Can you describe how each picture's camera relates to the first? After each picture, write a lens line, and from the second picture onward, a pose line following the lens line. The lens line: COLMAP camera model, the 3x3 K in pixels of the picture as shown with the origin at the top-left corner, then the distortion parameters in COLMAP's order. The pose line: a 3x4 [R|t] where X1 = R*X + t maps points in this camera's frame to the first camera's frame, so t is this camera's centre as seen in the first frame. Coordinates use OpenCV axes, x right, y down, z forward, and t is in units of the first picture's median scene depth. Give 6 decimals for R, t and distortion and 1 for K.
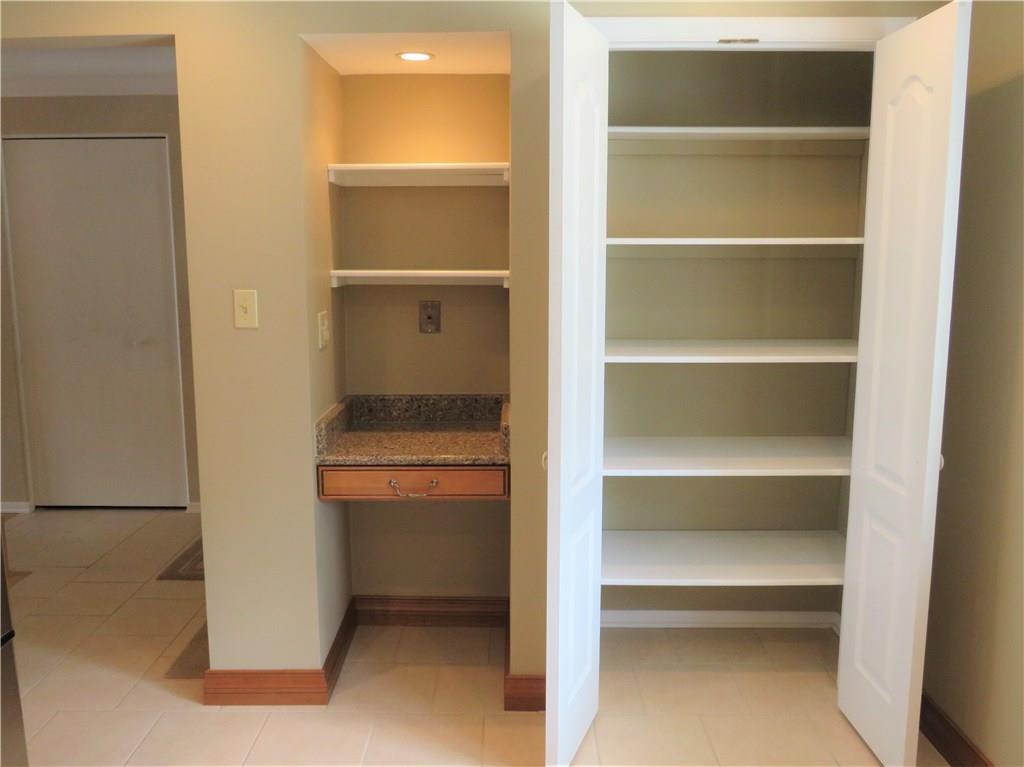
lens RADIAL K [[837.7, 0, 509.9], [0, 837.7, 373.4], [0, 0, 1]] dist [-0.073820, 0.001587]
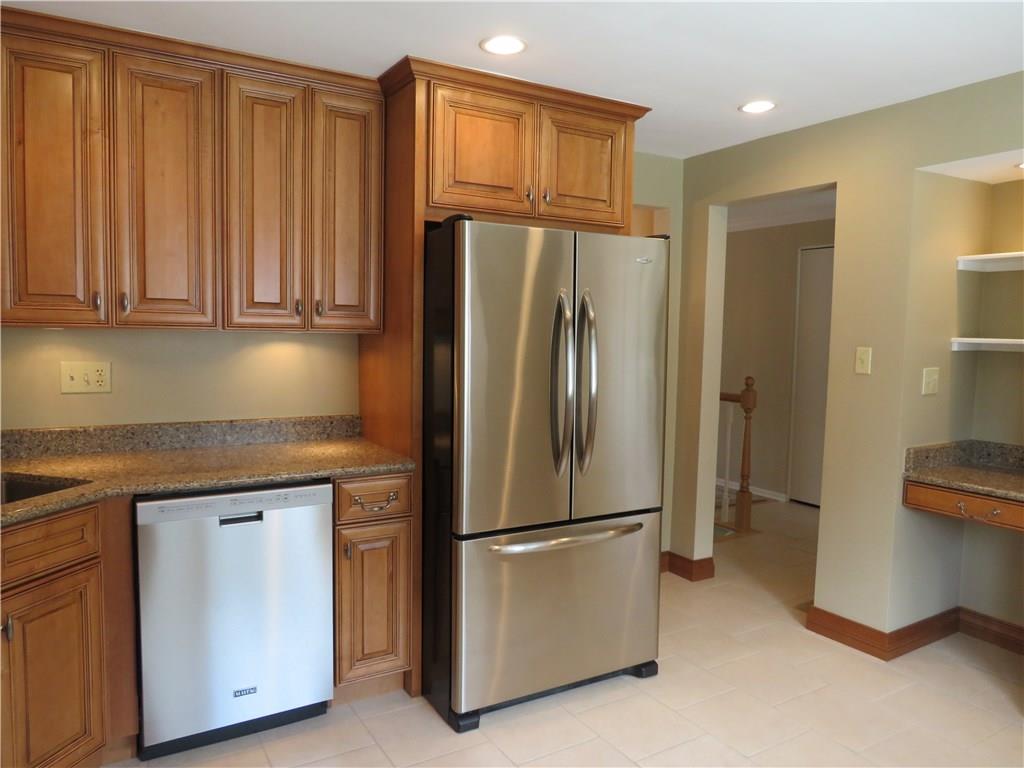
lens RADIAL K [[743.7, 0, 512.0], [0, 743.7, 384.0], [0, 0, 1]] dist [-0.010015, -0.006556]
pose [[0.517095, 0.082796, -0.851914, 0.445880], [-0.137713, 0.990391, 0.012666, 0.028996], [0.844777, 0.110770, 0.523528, -0.182867]]
